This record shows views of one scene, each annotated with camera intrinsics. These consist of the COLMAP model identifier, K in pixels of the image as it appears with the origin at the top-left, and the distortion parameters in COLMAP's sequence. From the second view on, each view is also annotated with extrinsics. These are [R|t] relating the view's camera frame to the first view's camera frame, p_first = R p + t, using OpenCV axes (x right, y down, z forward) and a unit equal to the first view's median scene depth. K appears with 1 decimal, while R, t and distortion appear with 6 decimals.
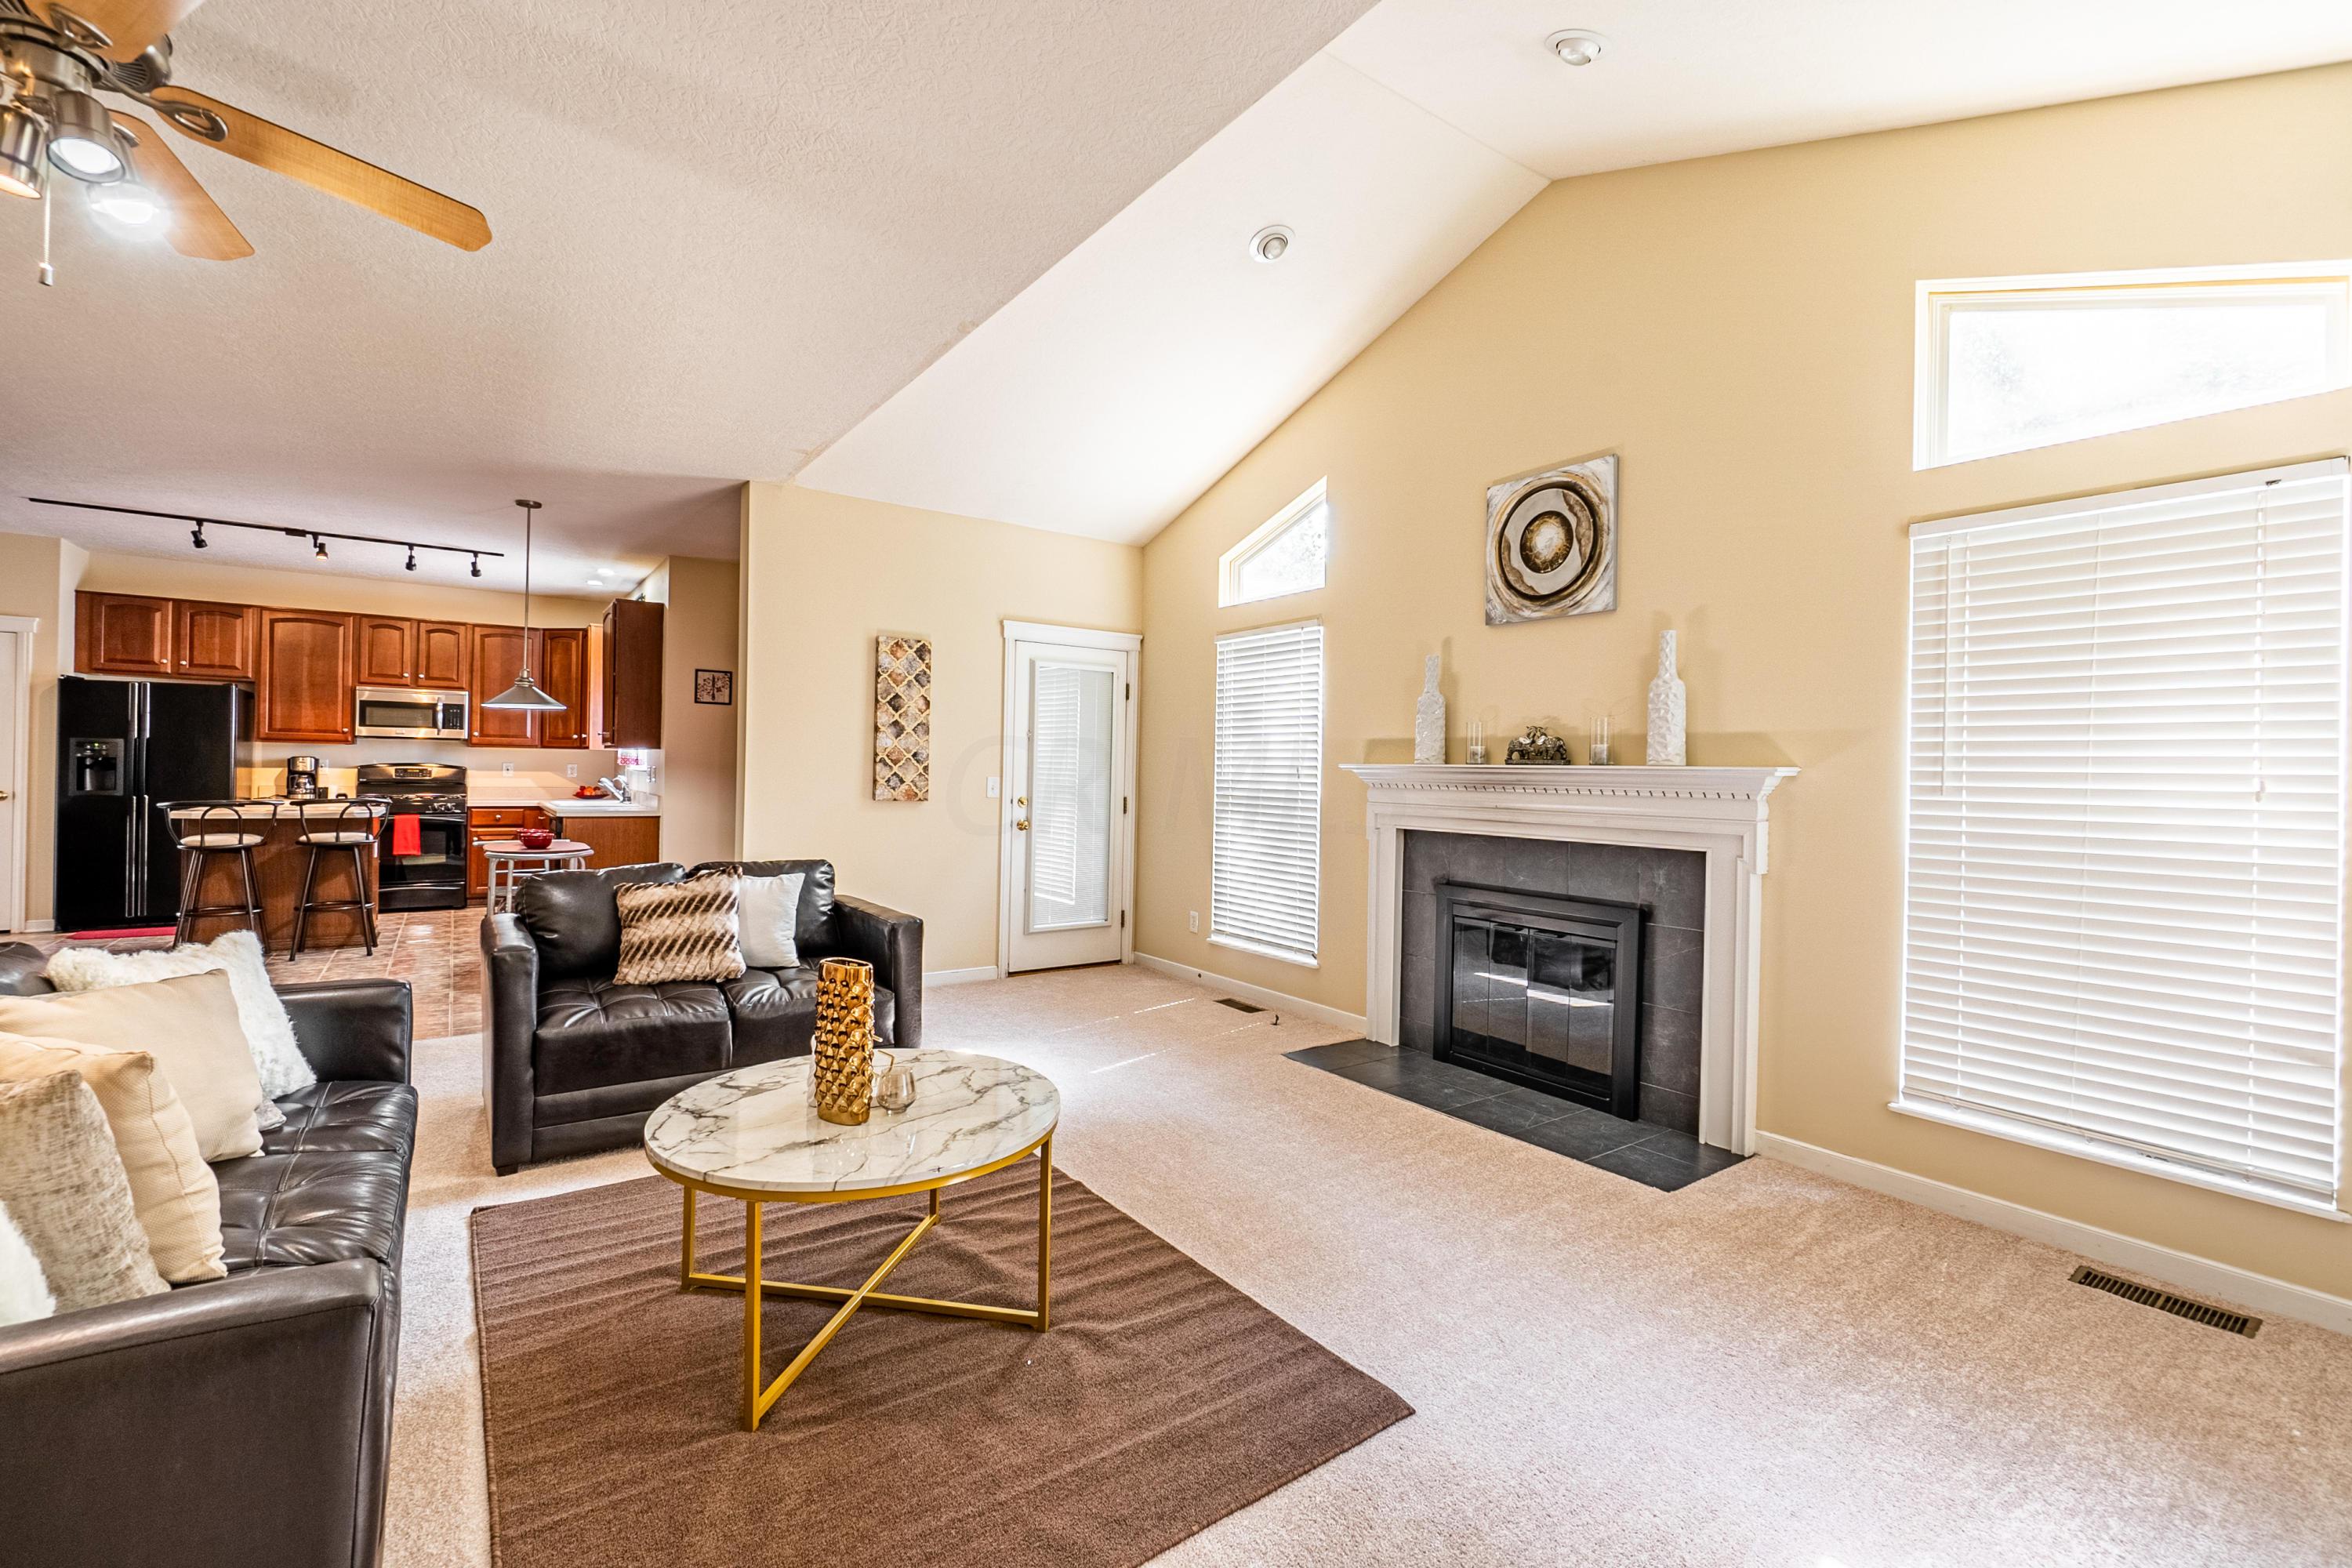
lens RADIAL K [[1016.0, 0, 1171.2], [0, 1016.0, 774.2], [0, 0, 1]] dist [-0.000549, -0.000260]
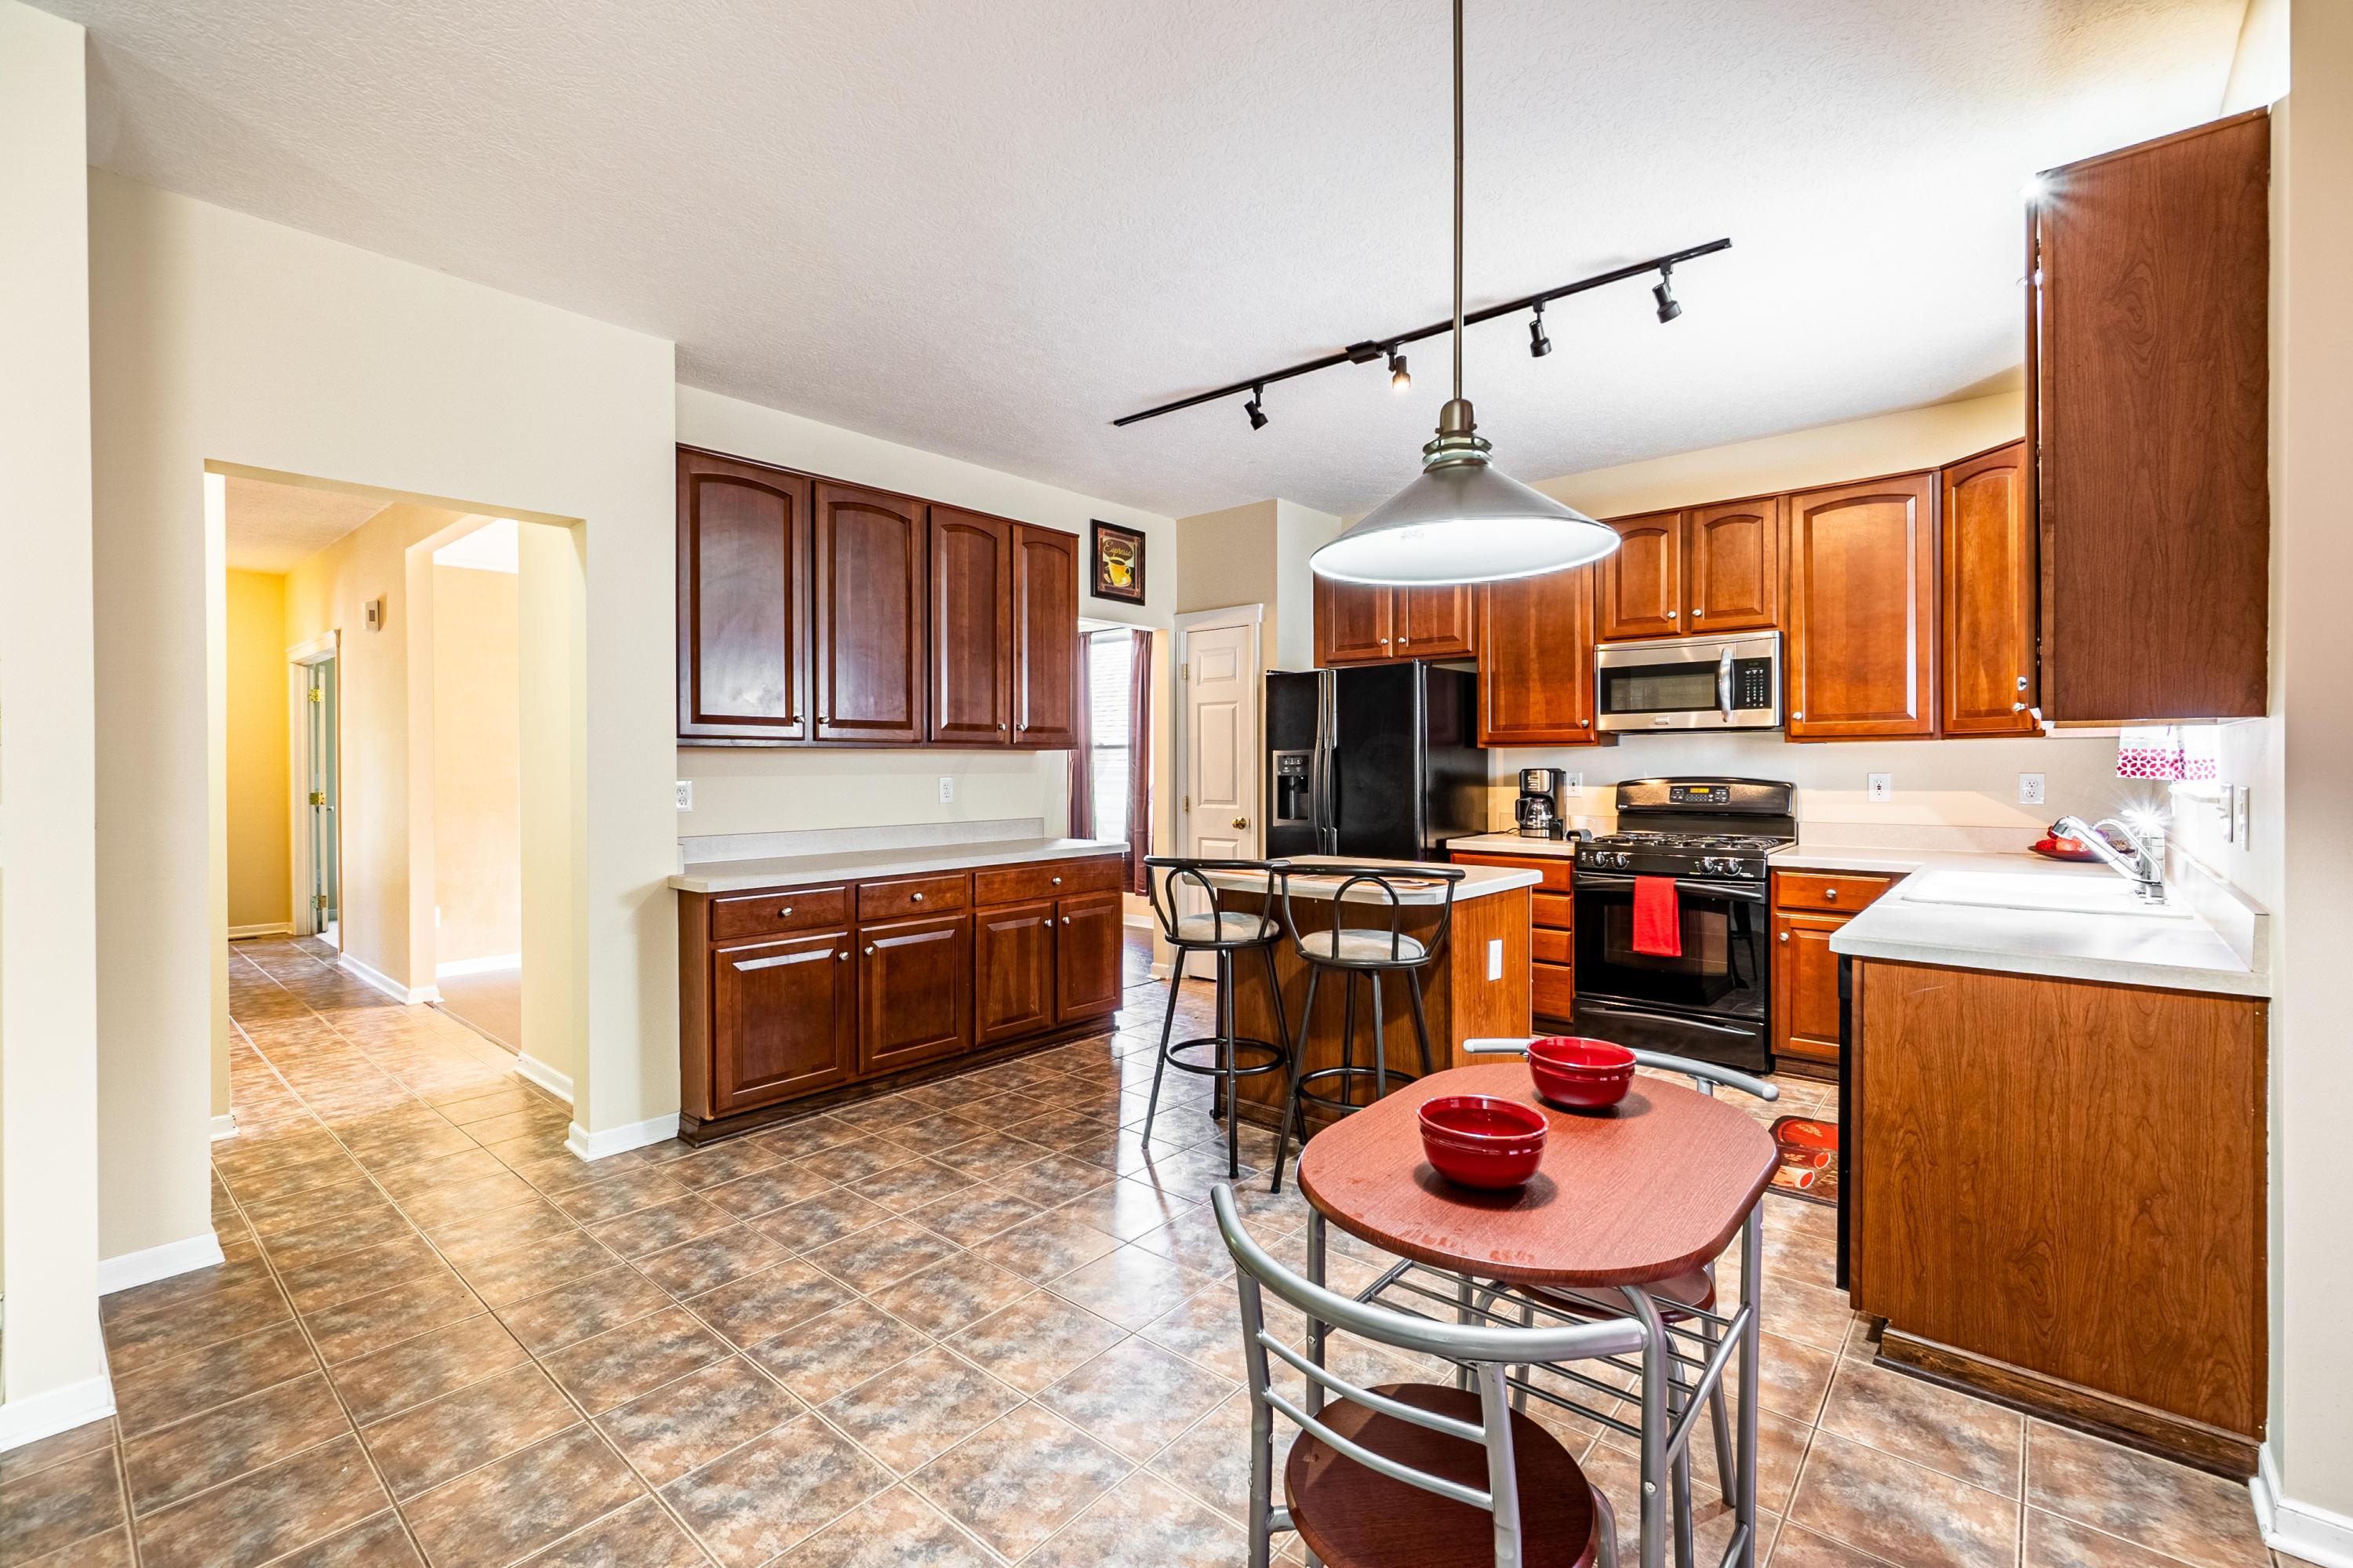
lens RADIAL K [[1016.4, 0, 1172.3], [0, 1016.4, 770.7], [0, 0, 1]] dist [-0.000549, -0.000260]
pose [[0.241176, -0.015300, -0.970361, -0.224518], [0.007284, 0.999876, -0.013955, -0.006732], [0.970454, -0.003702, 0.241257, 0.467300]]
